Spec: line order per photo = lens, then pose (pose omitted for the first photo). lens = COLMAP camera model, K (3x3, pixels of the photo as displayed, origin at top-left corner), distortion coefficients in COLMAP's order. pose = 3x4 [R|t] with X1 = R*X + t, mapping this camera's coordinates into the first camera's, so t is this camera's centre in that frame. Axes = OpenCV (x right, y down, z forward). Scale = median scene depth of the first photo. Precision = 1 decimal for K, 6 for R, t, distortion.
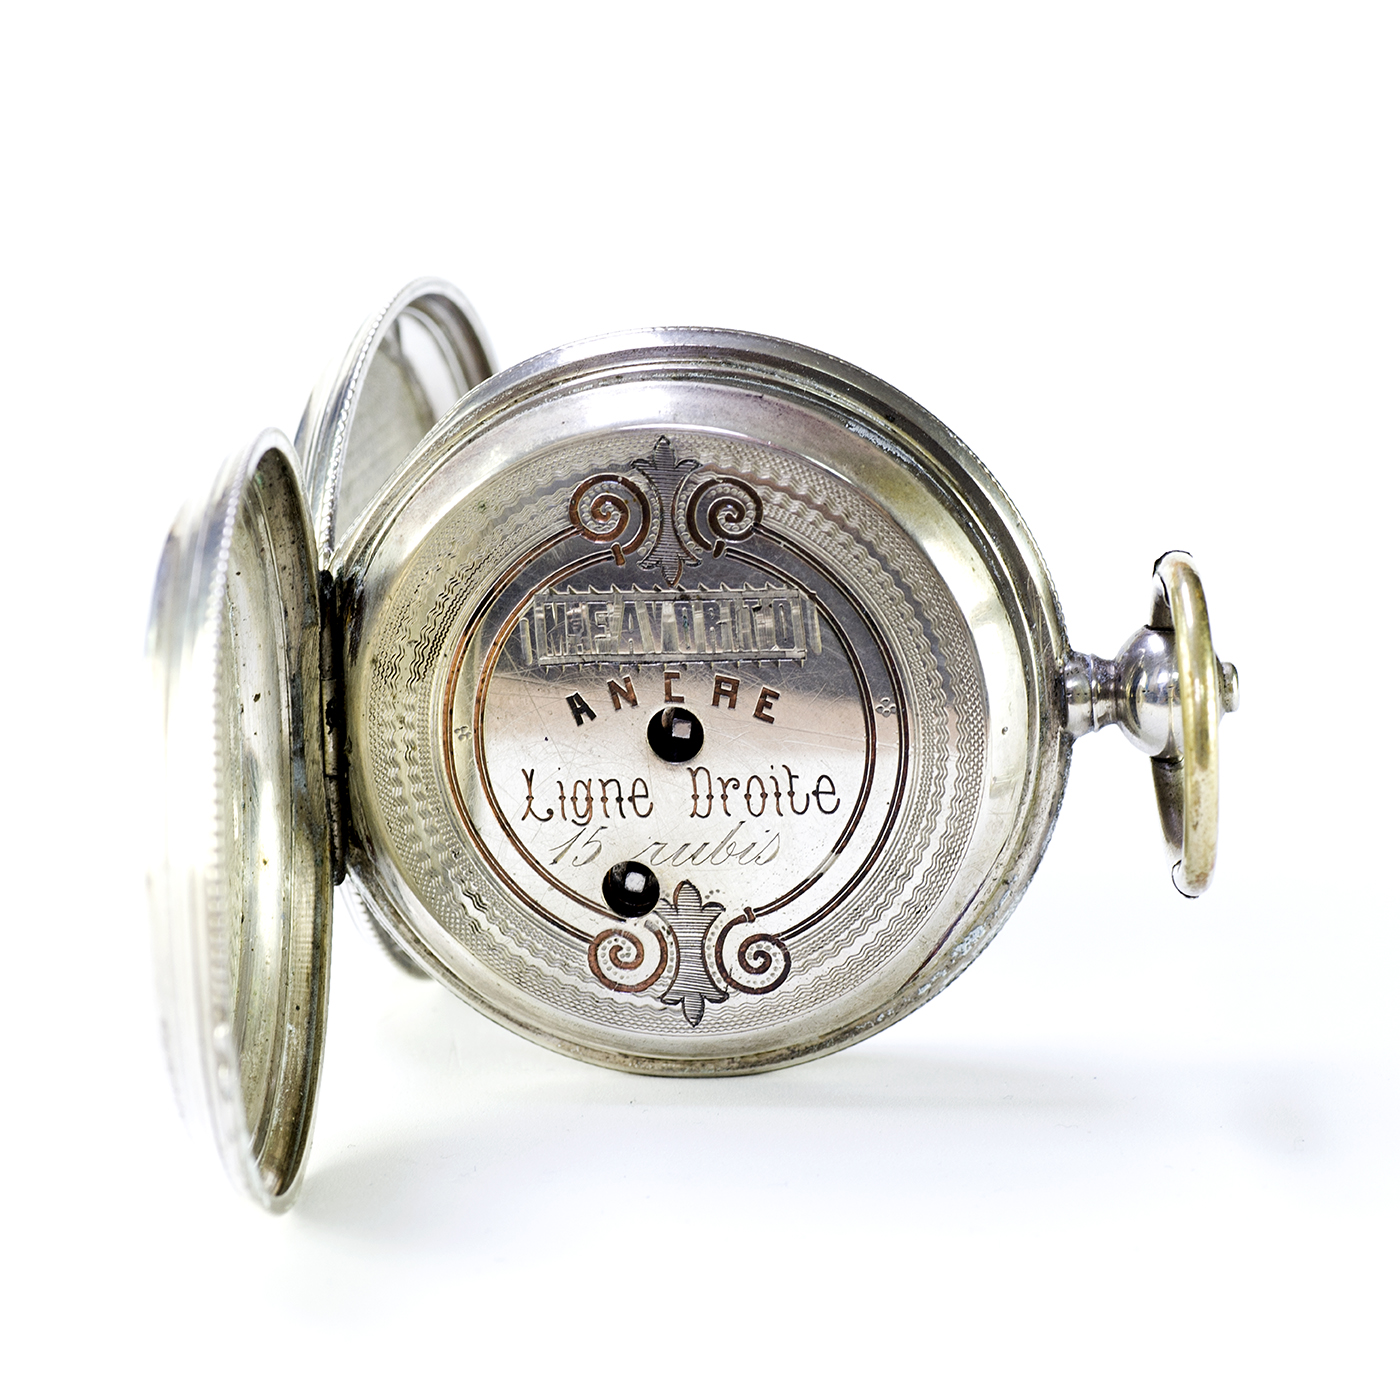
lens RADIAL K [[7336.6, 0, 694.2], [0, 7336.6, 700.2], [0, 0, 1]] dist [1.302369, 0.000000]
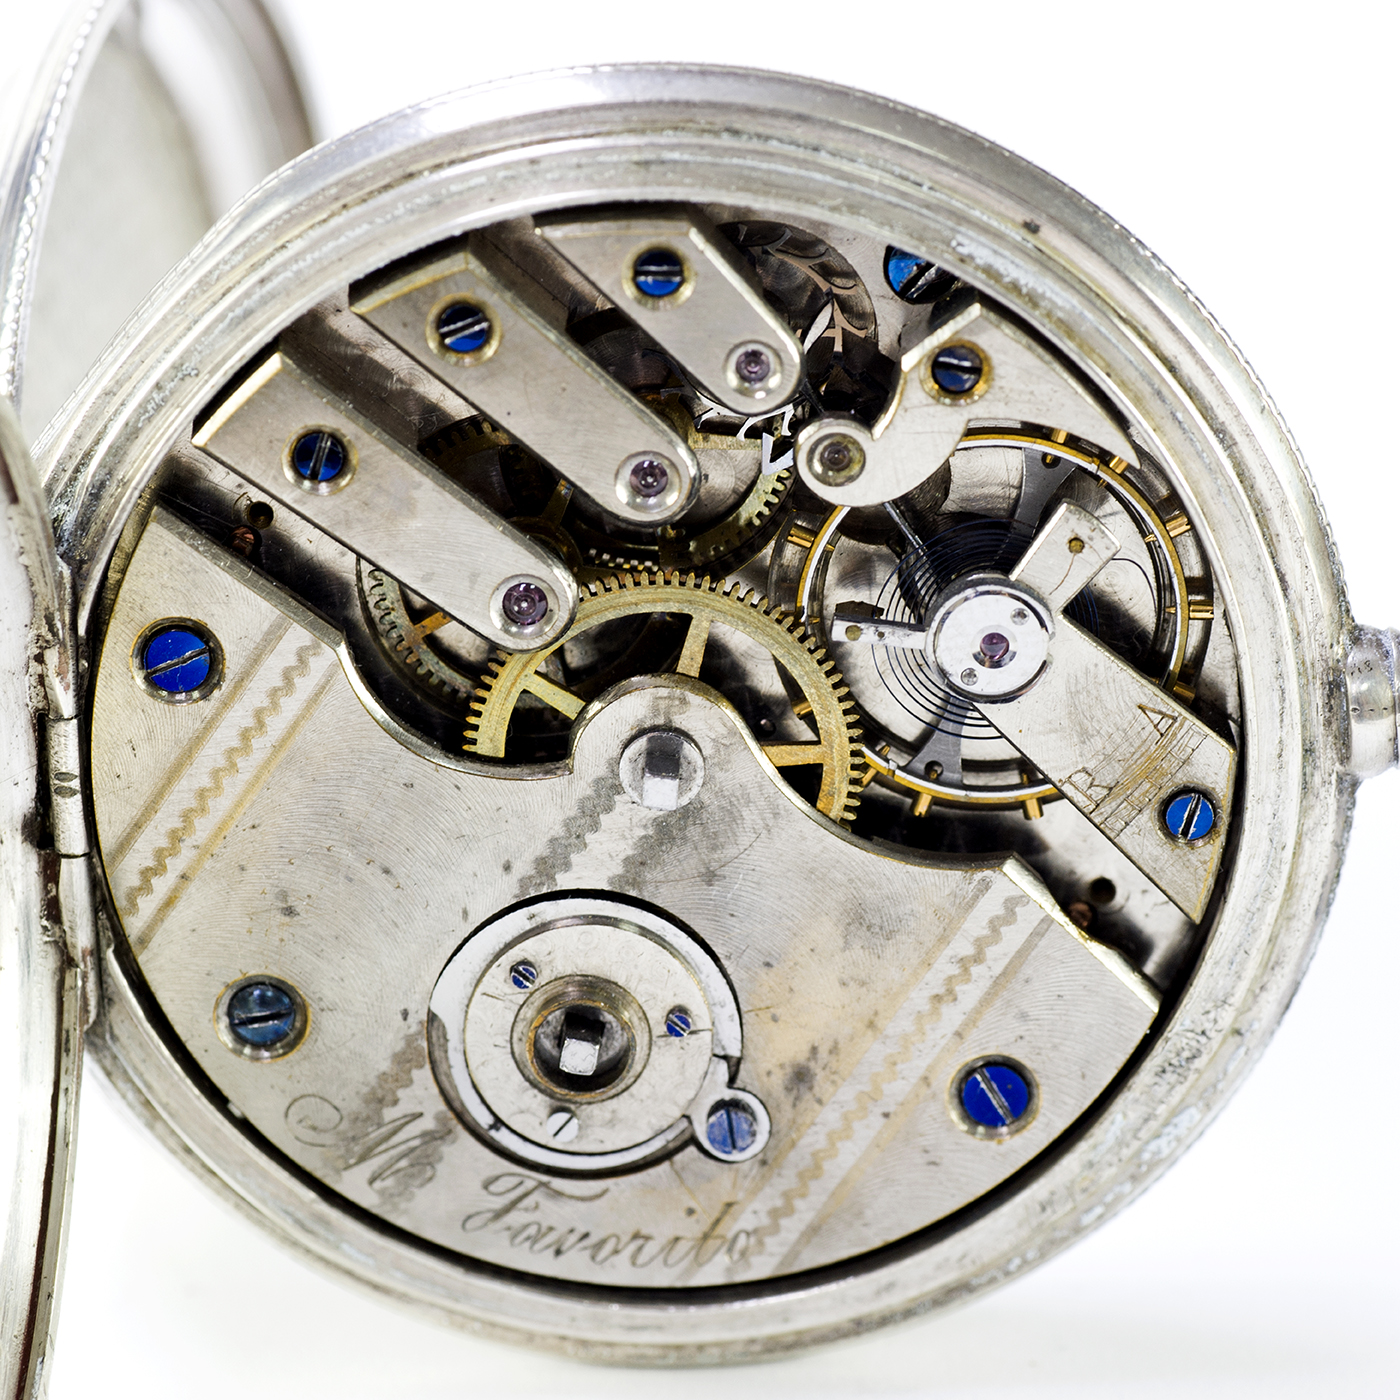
lens RADIAL K [[7336.6, 0, 707.7], [0, 7336.6, 697.8], [0, 0, 1]] dist [1.302369, 0.000000]
pose [[0.999329, -0.021930, 0.029333, -0.014085], [0.019277, 0.995948, 0.087842, -0.051383], [-0.031141, -0.087218, 0.995702, 0.444877]]
